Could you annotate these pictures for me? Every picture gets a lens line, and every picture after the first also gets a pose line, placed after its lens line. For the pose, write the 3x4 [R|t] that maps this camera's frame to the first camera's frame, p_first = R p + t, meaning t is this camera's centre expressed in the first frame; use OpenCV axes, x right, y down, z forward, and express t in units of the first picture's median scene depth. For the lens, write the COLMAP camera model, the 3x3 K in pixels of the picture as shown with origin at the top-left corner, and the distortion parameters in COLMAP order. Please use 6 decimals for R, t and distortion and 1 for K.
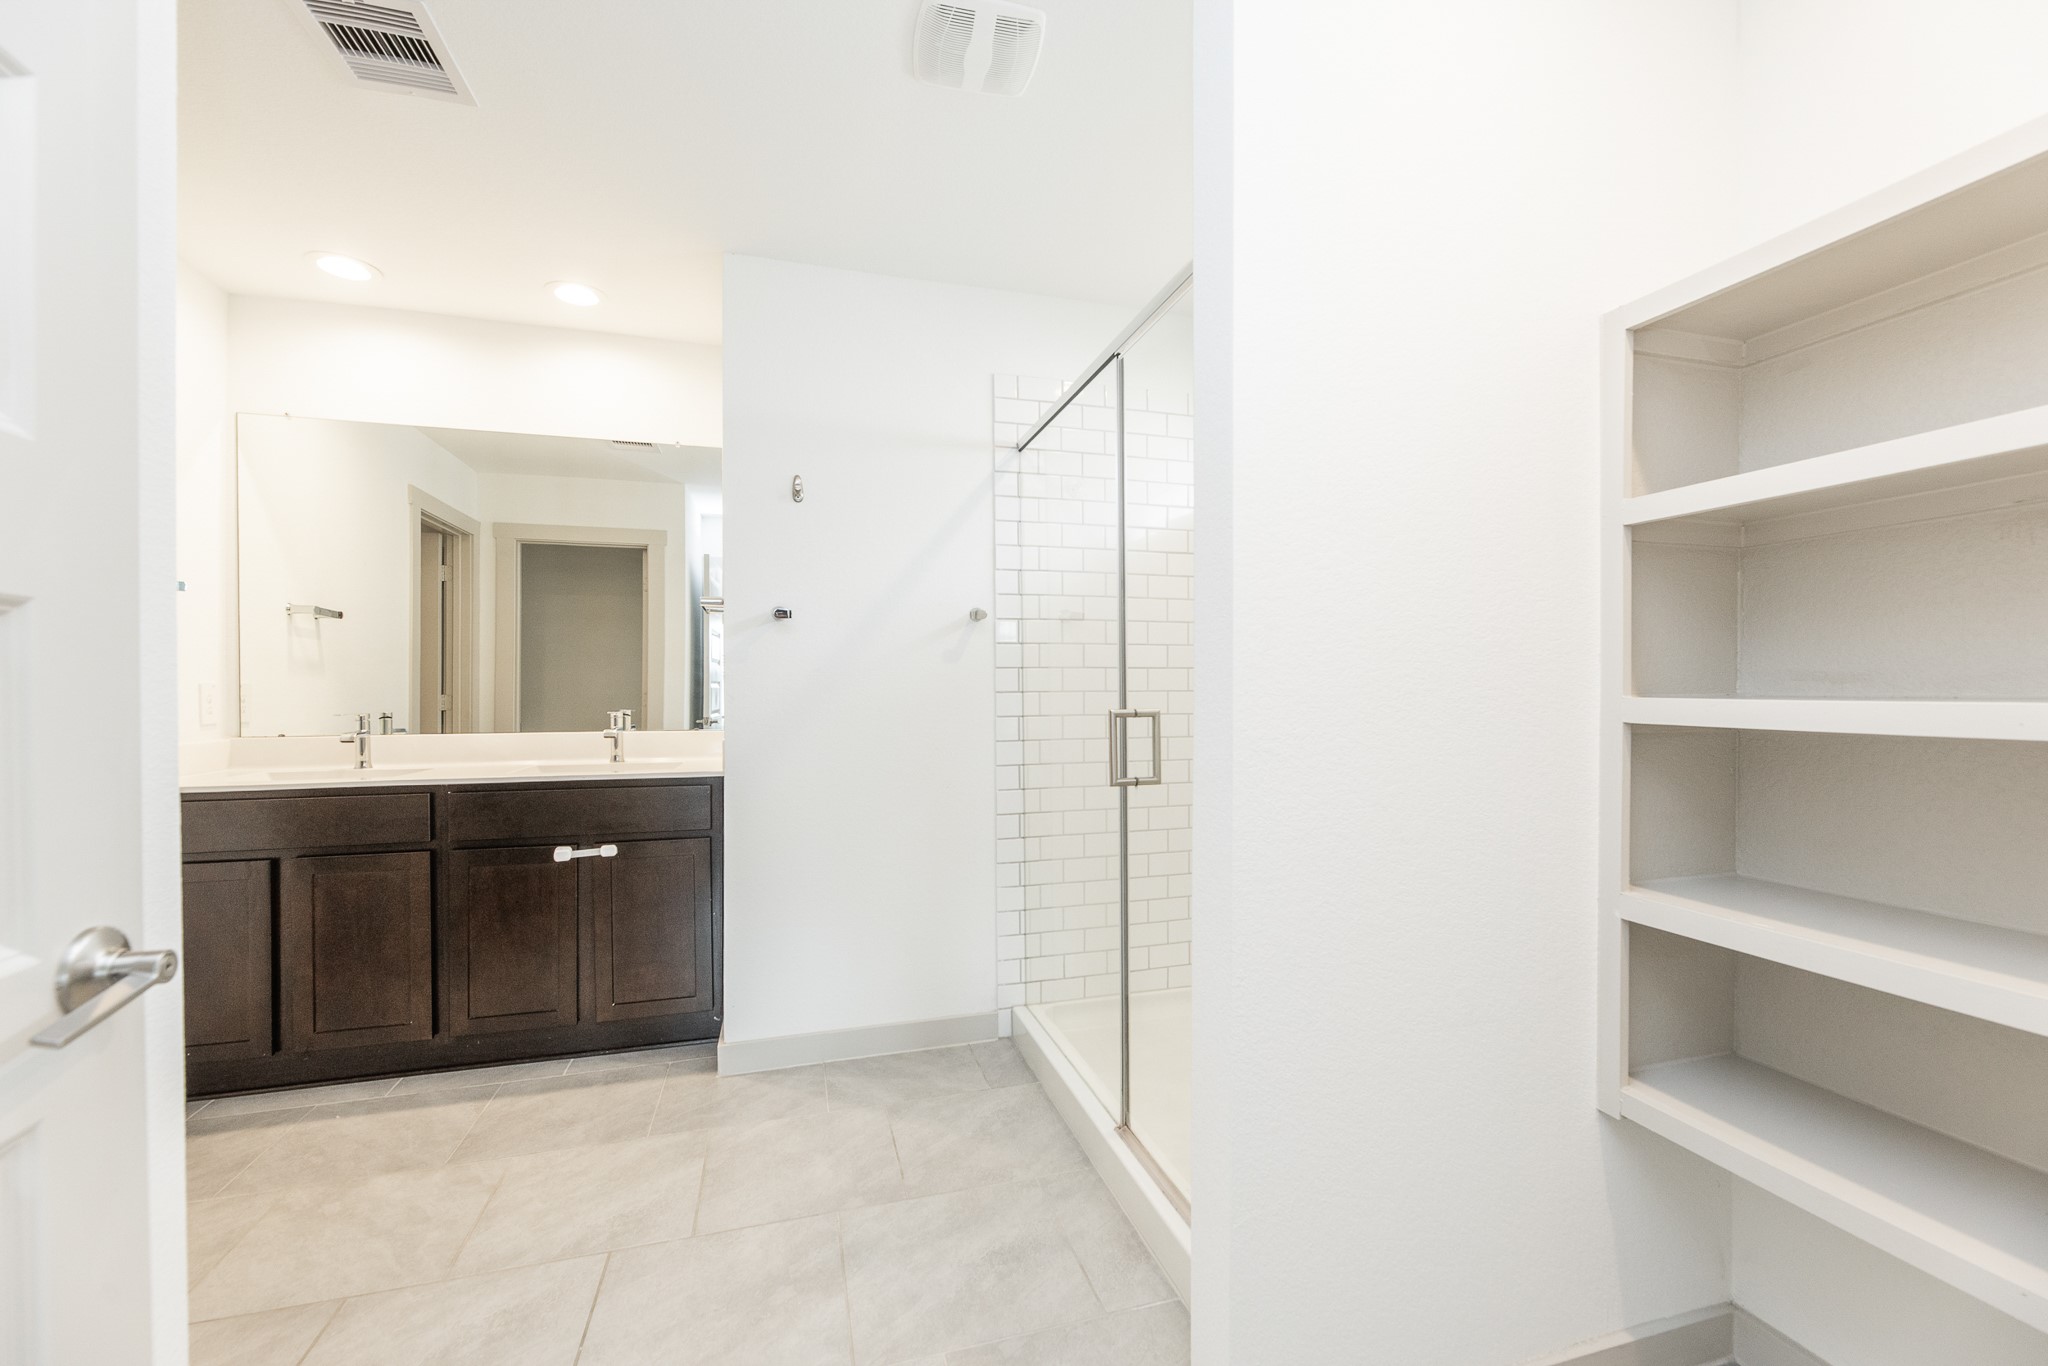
lens RADIAL K [[805.9, 0, 1021.8], [0, 805.9, 702.0], [0, 0, 1]] dist [0.000209, 0.000005]
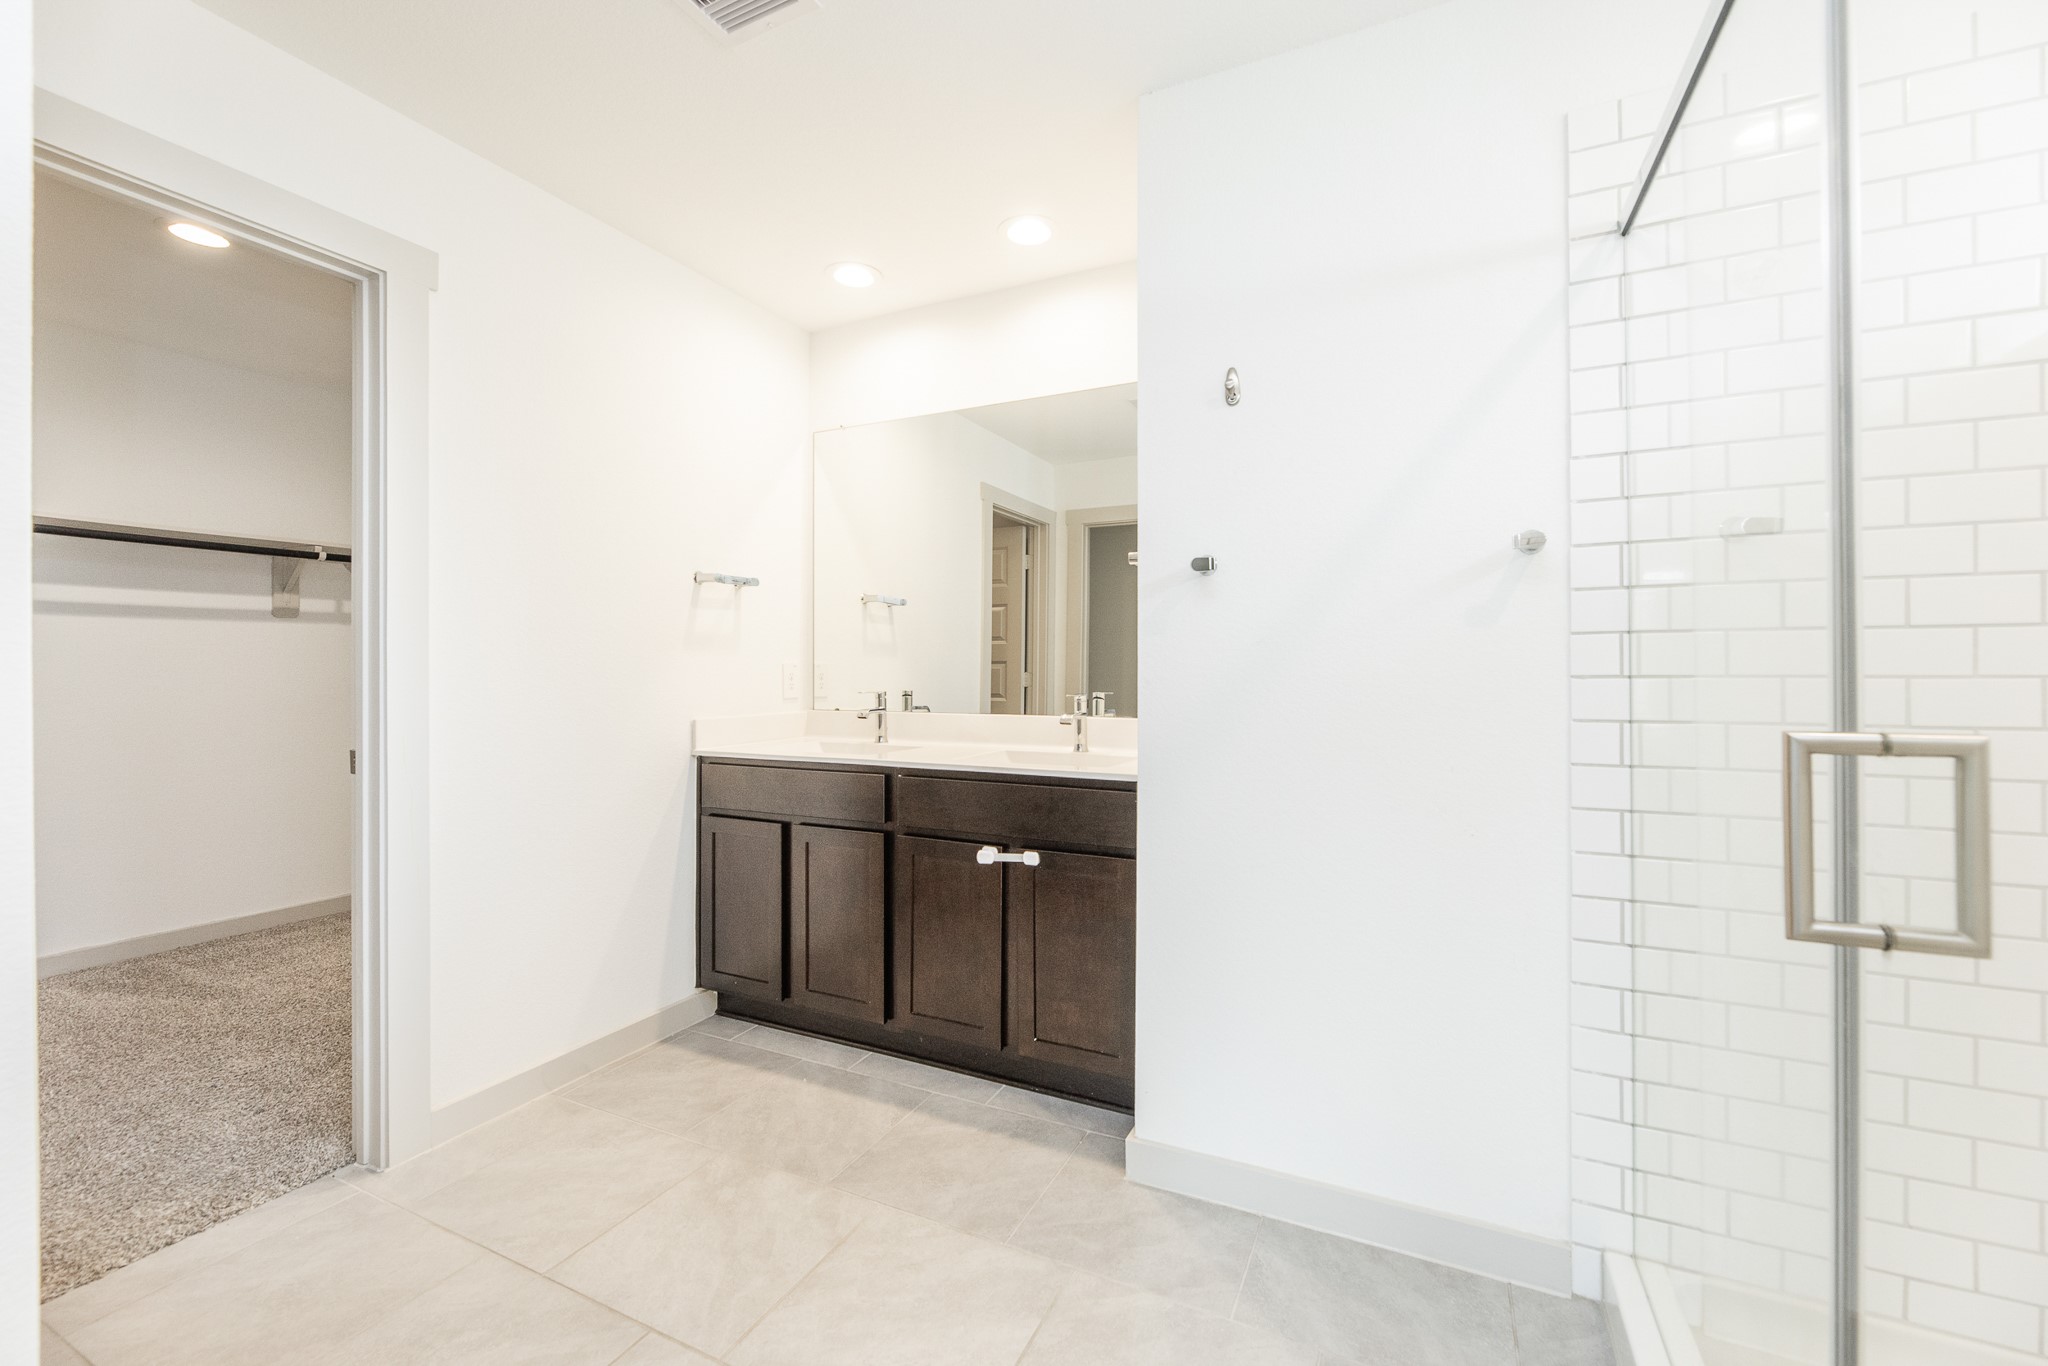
lens RADIAL K [[818.8, 0, 1048.0], [0, 818.8, 670.2], [0, 0, 1]] dist [0.000969, -0.005238]
pose [[0.755179, 0.003603, -0.655509, 0.071849], [-0.010978, 0.999914, -0.007152, -0.009318], [0.655427, 0.012597, 0.755153, 0.358098]]
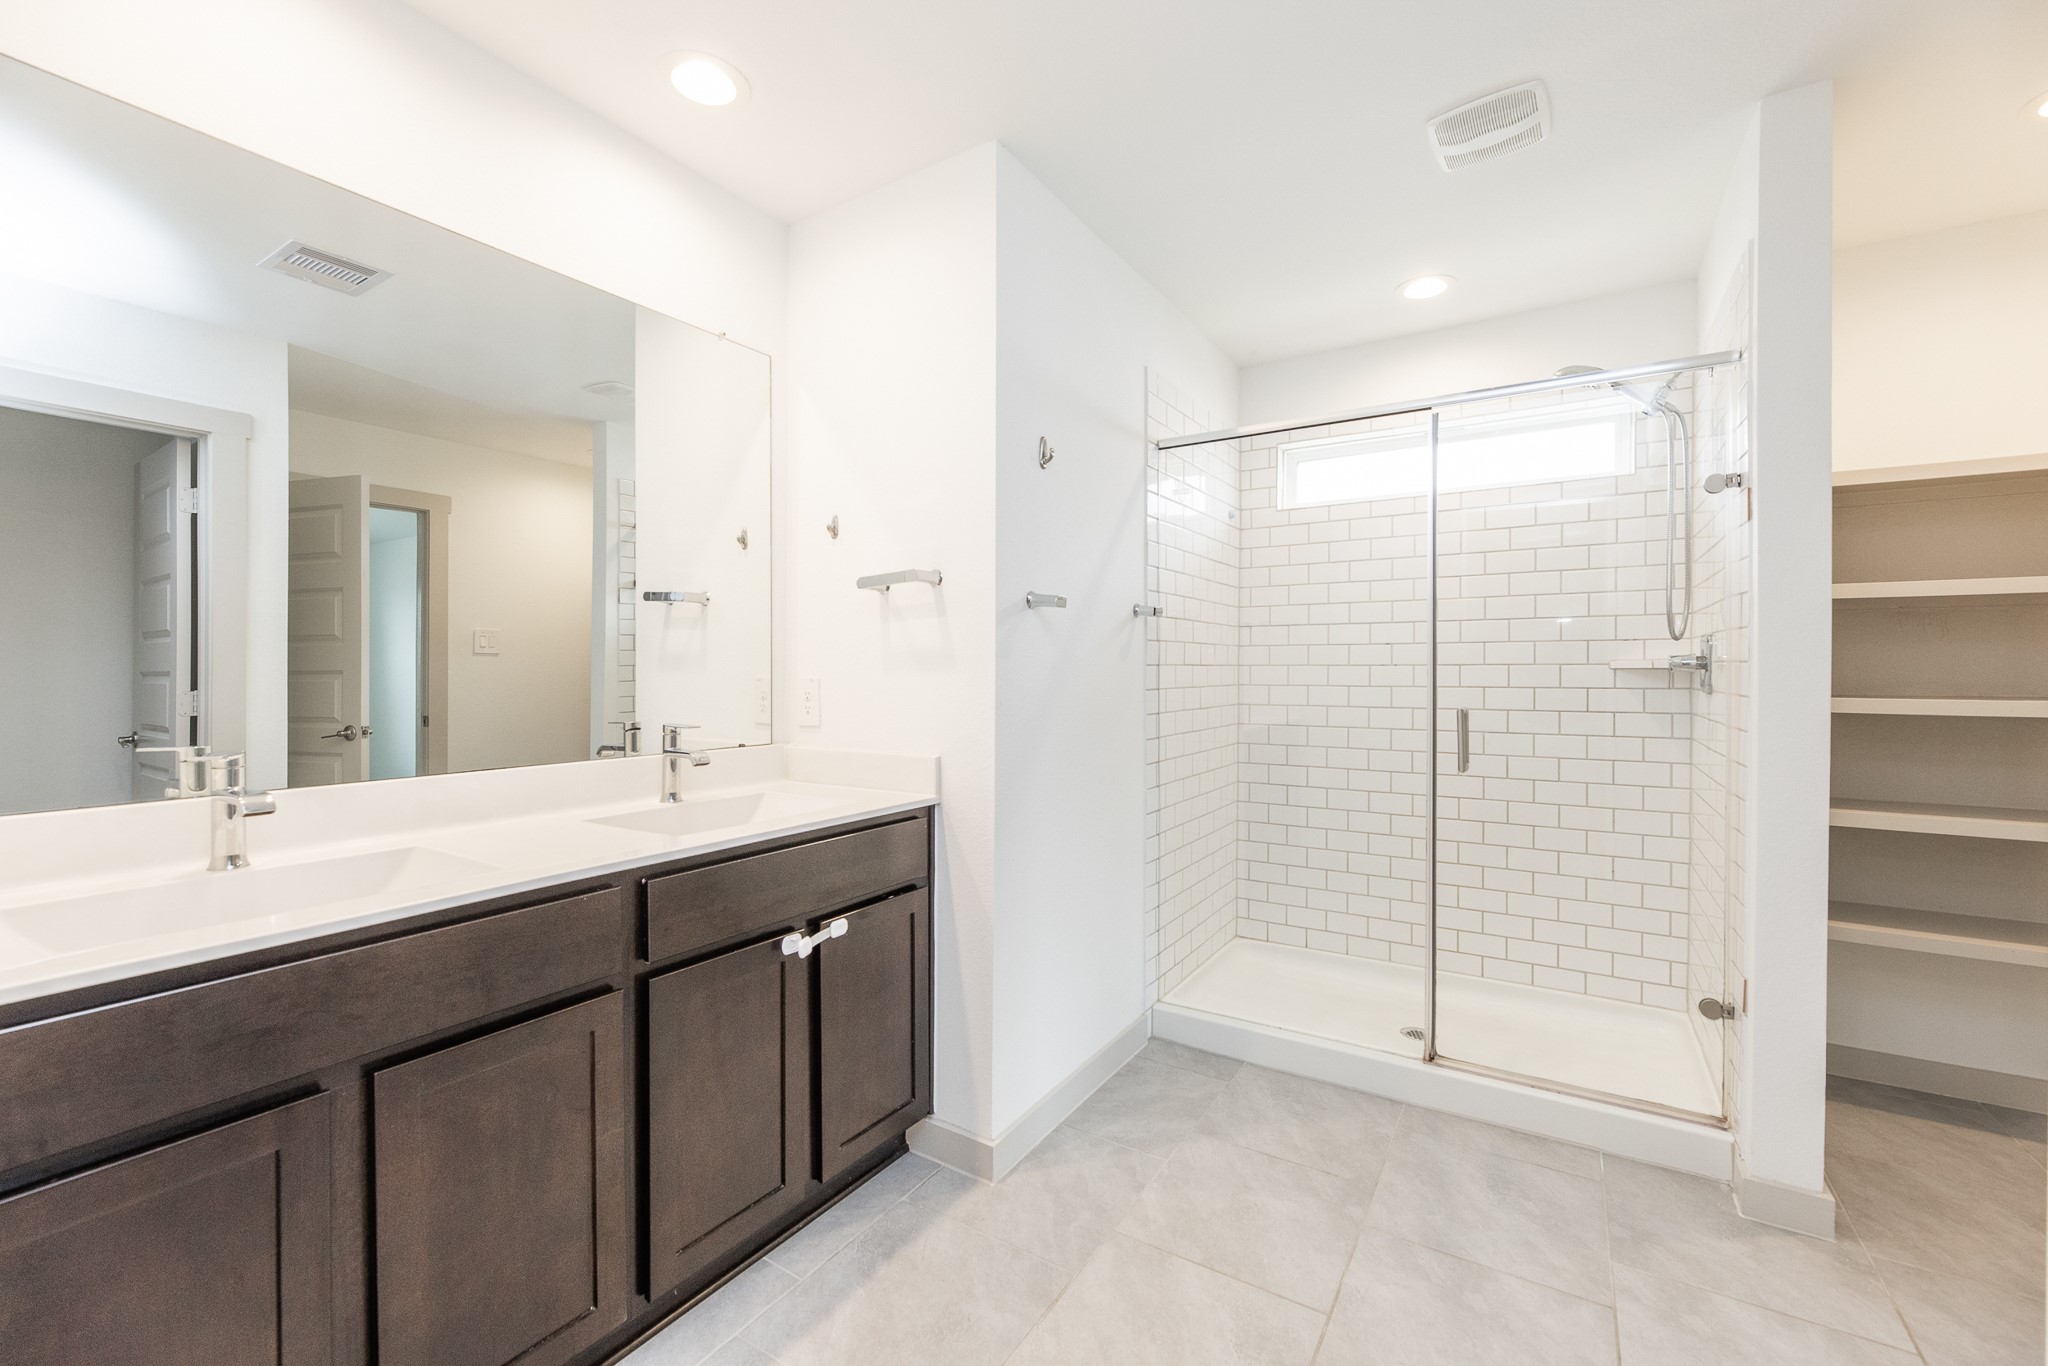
lens RADIAL K [[814.4, 0, 1036.6], [0, 814.4, 679.8], [0, 0, 1]] dist [0.001917, 0.000768]
pose [[0.752736, -0.004381, 0.658308, -0.857031], [0.005742, 0.999984, 0.000088, -0.027449], [-0.658297, 0.003714, 0.752749, 0.367916]]
